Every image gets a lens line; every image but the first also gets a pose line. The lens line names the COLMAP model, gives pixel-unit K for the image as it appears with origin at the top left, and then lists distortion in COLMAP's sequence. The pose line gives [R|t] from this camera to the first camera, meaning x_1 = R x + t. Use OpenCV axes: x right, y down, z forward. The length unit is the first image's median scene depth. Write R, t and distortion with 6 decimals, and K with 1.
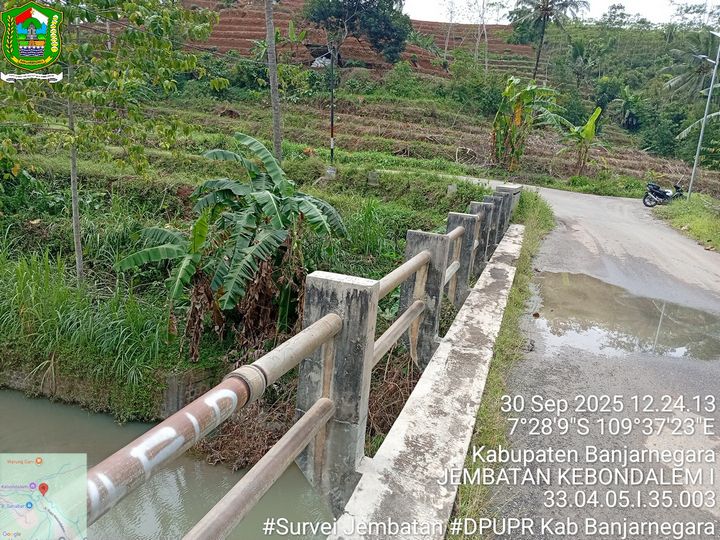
lens RADIAL K [[602.2, 0, 360.0], [0, 602.2, 270.0], [0, 0, 1]] dist [0.001521, 0.001836]
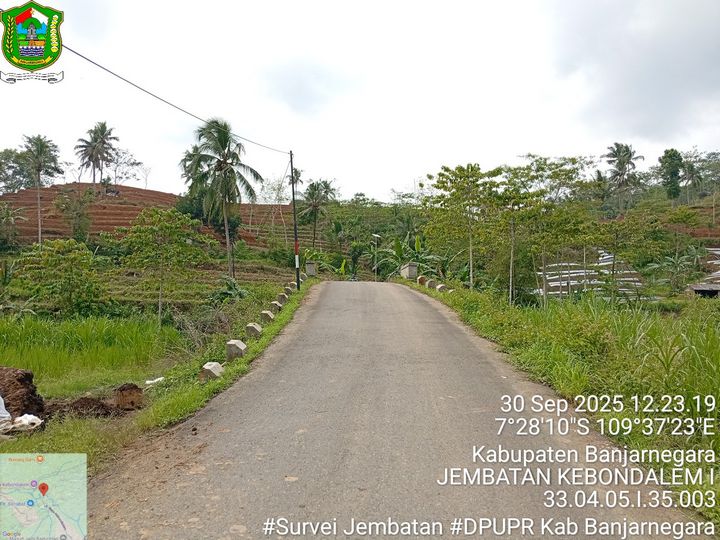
lens RADIAL K [[602.2, 0, 360.0], [0, 602.2, 270.0], [0, 0, 1]] dist [0.001521, 0.001836]
pose [[0.937032, -0.053766, 0.345079, -0.098341], [0.139821, 0.963190, -0.229597, 0.086589], [-0.320032, 0.263389, 0.910058, -0.313443]]
